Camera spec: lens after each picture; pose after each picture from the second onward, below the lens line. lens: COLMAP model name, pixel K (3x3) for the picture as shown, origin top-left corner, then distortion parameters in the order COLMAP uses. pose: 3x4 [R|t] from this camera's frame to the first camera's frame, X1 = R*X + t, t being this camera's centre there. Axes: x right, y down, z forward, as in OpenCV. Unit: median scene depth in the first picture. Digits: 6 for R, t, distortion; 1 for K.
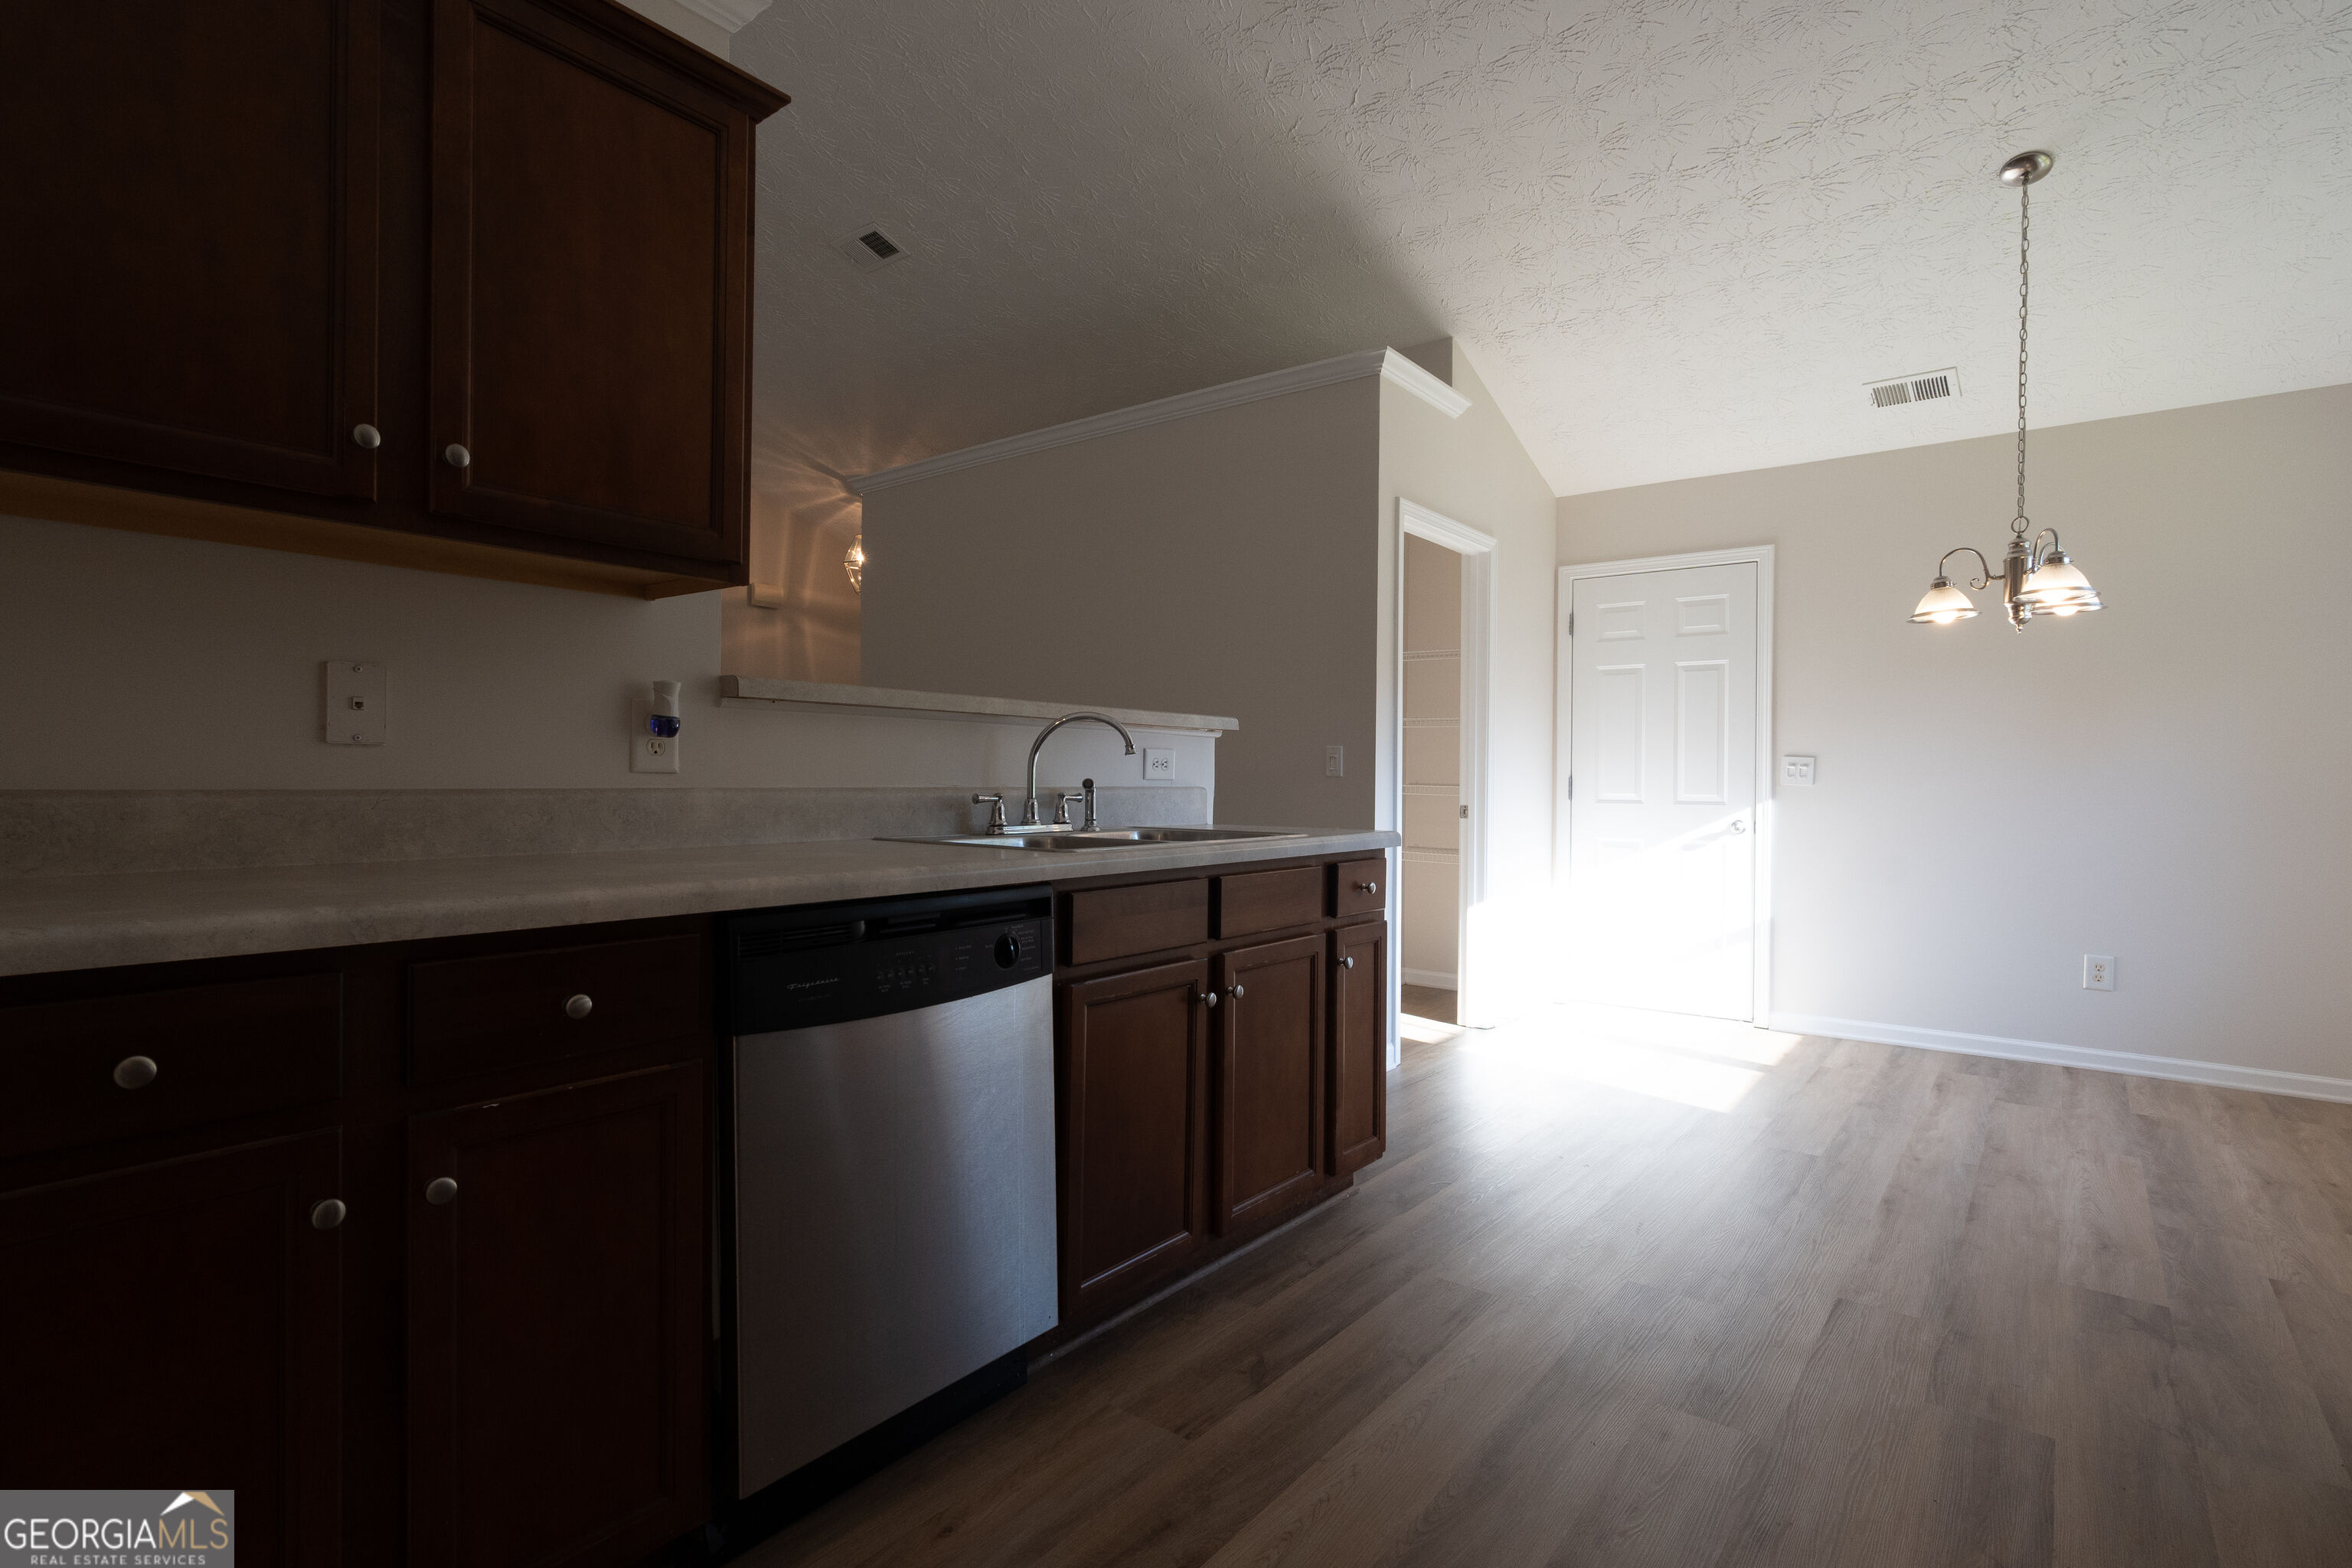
lens RADIAL K [[1163.0, 0, 1167.5], [0, 1163.0, 784.0], [0, 0, 1]] dist [-0.000924, 0.000869]
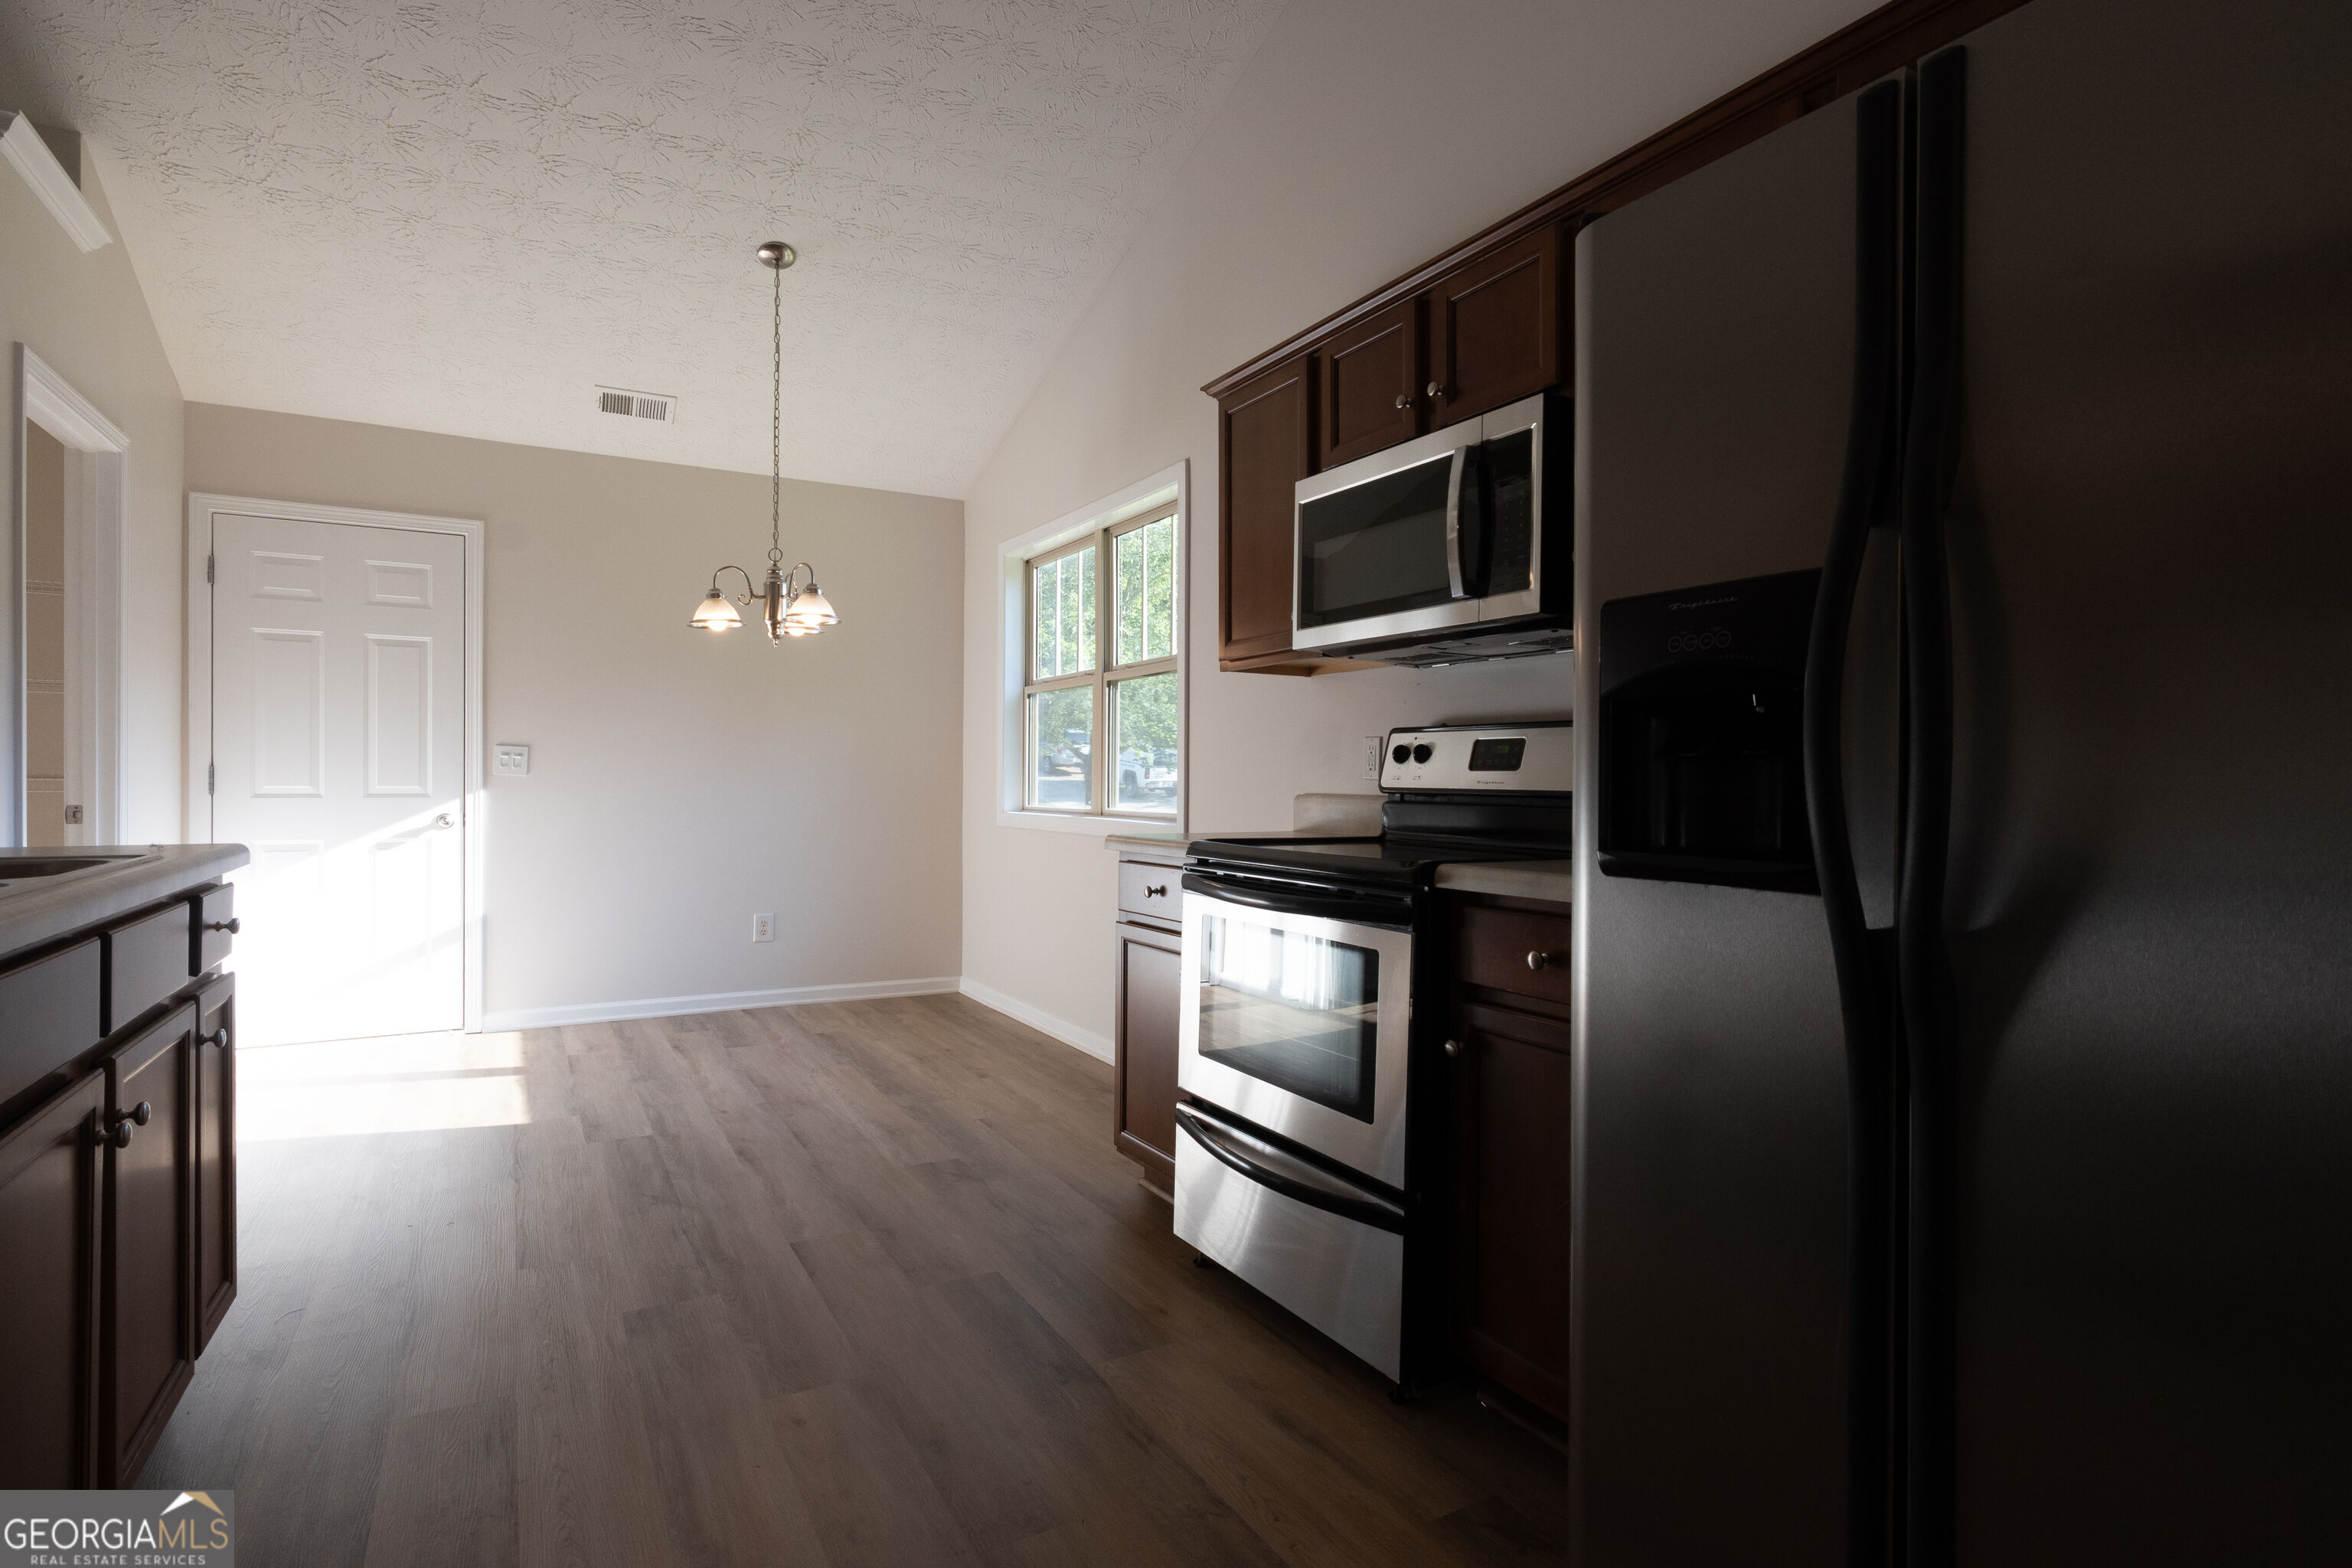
lens RADIAL K [[1163.0, 0, 1167.5], [0, 1163.0, 784.0], [0, 0, 1]] dist [-0.000924, 0.000869]
pose [[0.378856, -0.010430, 0.925397, -0.180368], [0.000717, 0.999940, 0.010976, -0.002295], [-0.925456, -0.003495, 0.378840, 0.152515]]
